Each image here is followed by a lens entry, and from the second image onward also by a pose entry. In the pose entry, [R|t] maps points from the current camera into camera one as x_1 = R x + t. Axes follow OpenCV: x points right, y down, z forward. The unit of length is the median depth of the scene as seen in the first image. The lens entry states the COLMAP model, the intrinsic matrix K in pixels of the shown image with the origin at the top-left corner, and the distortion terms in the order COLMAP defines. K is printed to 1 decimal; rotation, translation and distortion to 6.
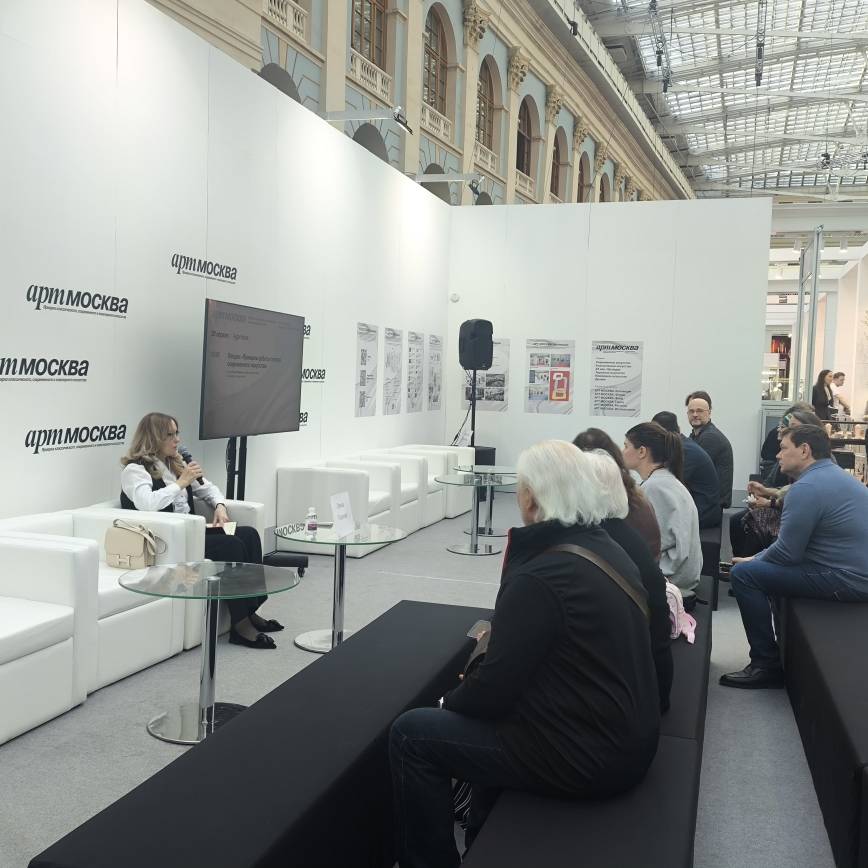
lens RADIAL K [[974.7, 0, 421.7], [0, 974.7, 415.8], [0, 0, 1]] dist [0.151959, -0.319976]
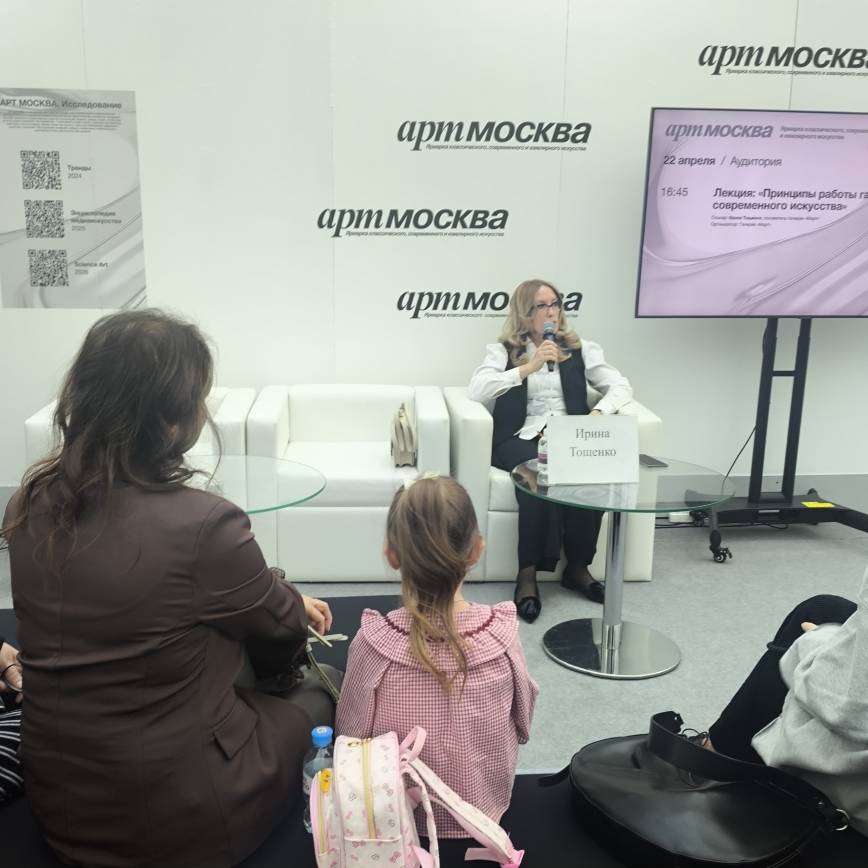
lens RADIAL K [[974.7, 0, 421.7], [0, 974.7, 415.8], [0, 0, 1]] dist [0.151959, -0.319976]
pose [[0.379184, 0.156401, -0.912008, 0.407786], [-0.031155, 0.987211, 0.156345, -0.012722], [0.924797, -0.030870, 0.379207, 0.637662]]
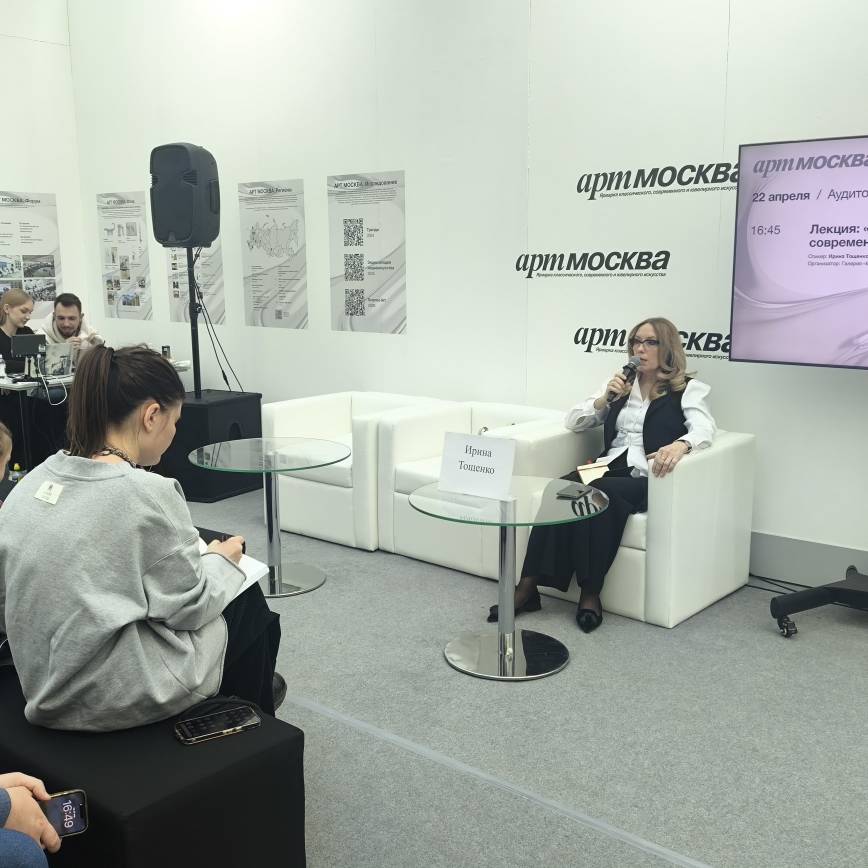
lens RADIAL K [[974.7, 0, 421.7], [0, 974.7, 415.8], [0, 0, 1]] dist [0.151959, -0.319976]
pose [[-0.389904, 0.118097, -0.913251, 0.530698], [-0.037366, 0.988896, 0.143832, -0.030637], [0.920097, 0.090205, -0.381162, 1.163439]]
